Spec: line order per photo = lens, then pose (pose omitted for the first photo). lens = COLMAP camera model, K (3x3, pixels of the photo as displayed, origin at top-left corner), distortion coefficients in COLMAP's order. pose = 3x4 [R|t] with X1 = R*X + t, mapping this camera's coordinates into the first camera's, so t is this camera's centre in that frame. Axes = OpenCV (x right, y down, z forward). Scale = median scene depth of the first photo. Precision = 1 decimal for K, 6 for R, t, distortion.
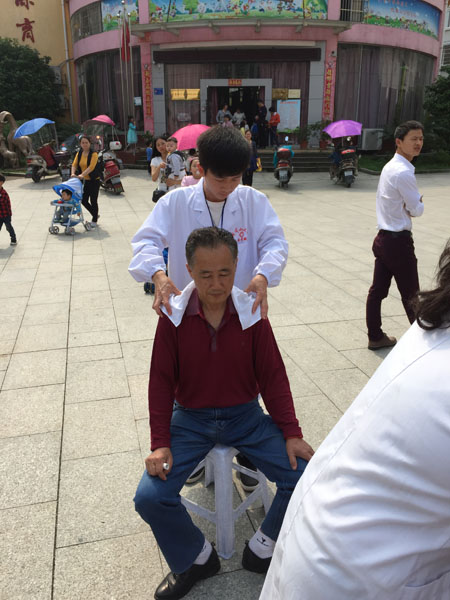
lens RADIAL K [[514.3, 0, 224.4], [0, 514.3, 300.3], [0, 0, 1]] dist [-0.005021, -0.002250]
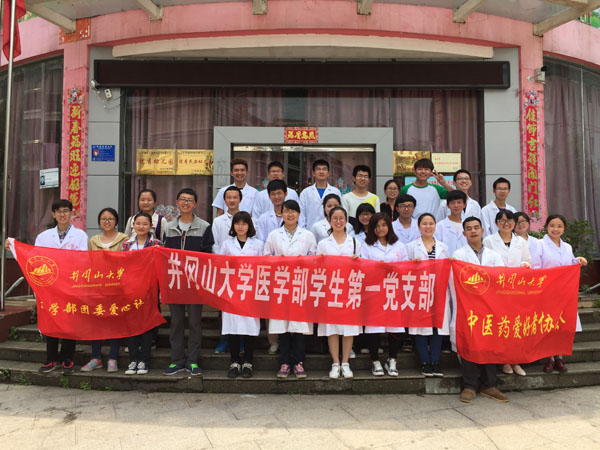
lens RADIAL K [[506.1, 0, 300.0], [0, 506.1, 224.0], [0, 0, 1]] dist [0.009345, 0.000058]
pose [[0.985740, 0.007207, 0.168120, -0.046317], [0.053321, 0.934220, -0.352690, -0.216807], [-0.159603, 0.356625, 0.920514, 0.653301]]
